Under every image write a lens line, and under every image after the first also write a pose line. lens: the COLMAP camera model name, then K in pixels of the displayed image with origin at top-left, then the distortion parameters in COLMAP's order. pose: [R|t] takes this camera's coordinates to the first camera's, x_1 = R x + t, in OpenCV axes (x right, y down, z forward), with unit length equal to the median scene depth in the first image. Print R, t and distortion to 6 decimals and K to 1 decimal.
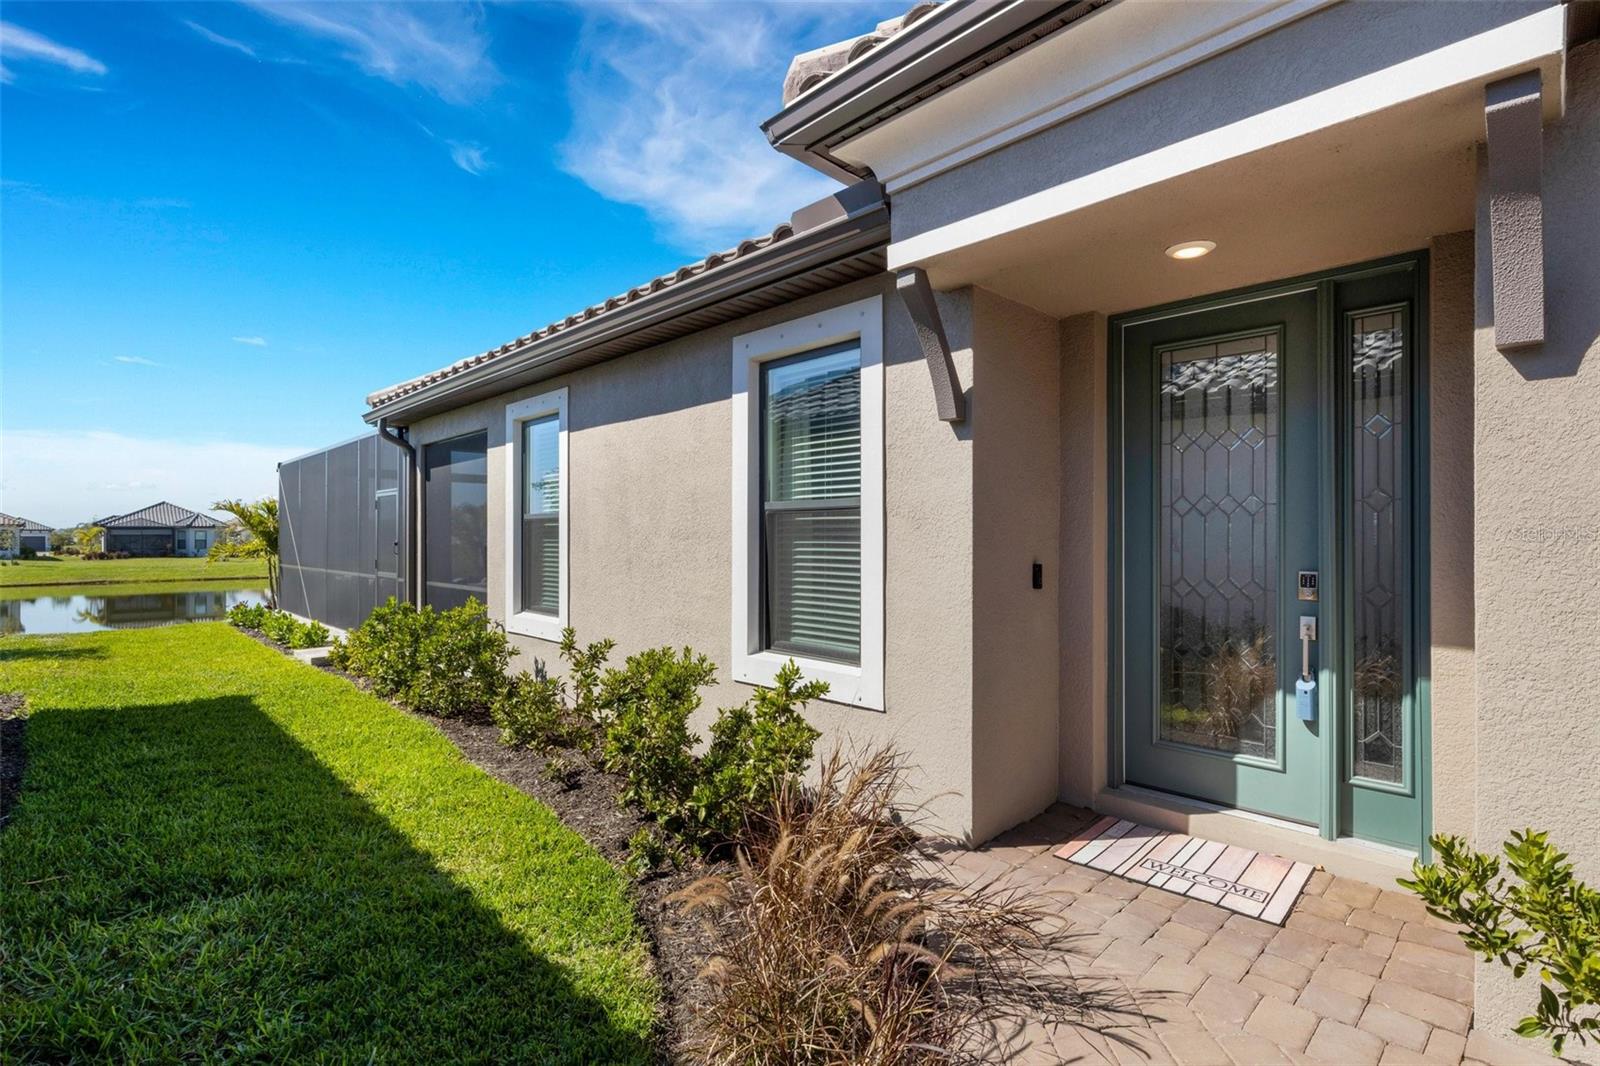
lens RADIAL K [[758.5, 0, 794.4], [0, 758.5, 538.2], [0, 0, 1]] dist [-0.001124, 0.000975]
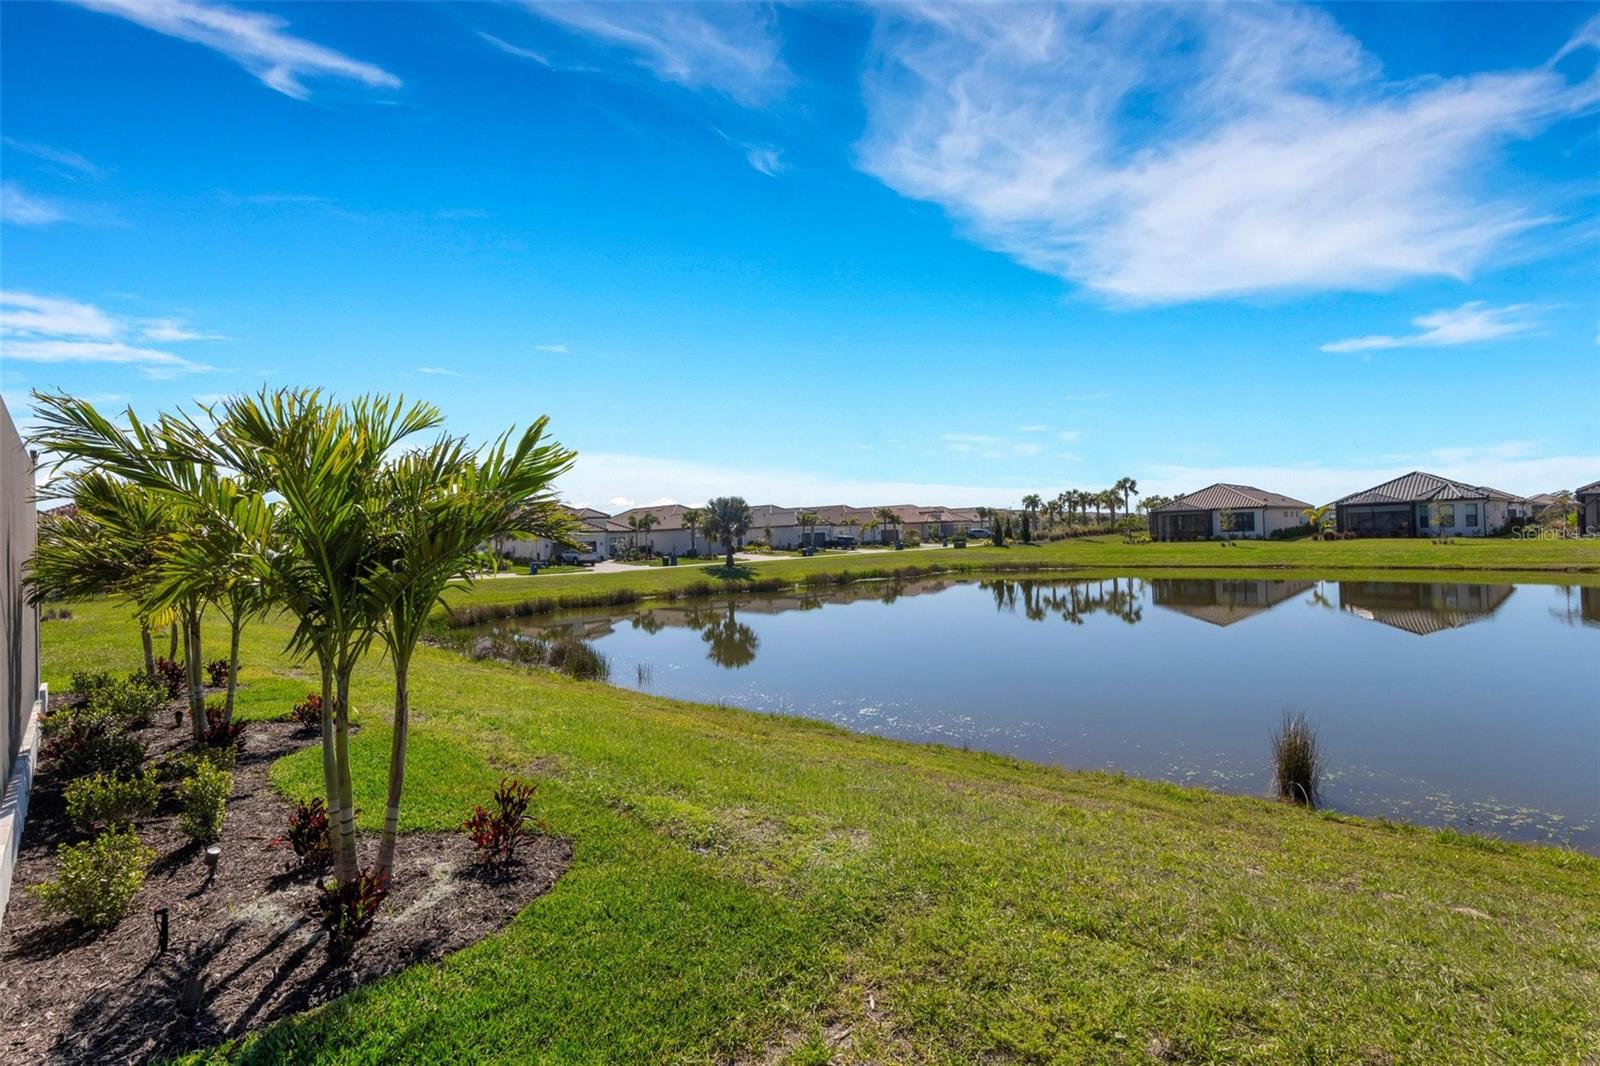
lens RADIAL K [[733.5, 0, 812.5], [0, 733.5, 536.2], [0, 0, 1]] dist [0.000598, 0.000539]
pose [[0.999512, -0.031136, 0.002372, -0.384520], [0.031142, 0.999512, -0.002474, 0.001358], [-0.002294, 0.002547, 0.999994, 0.028462]]
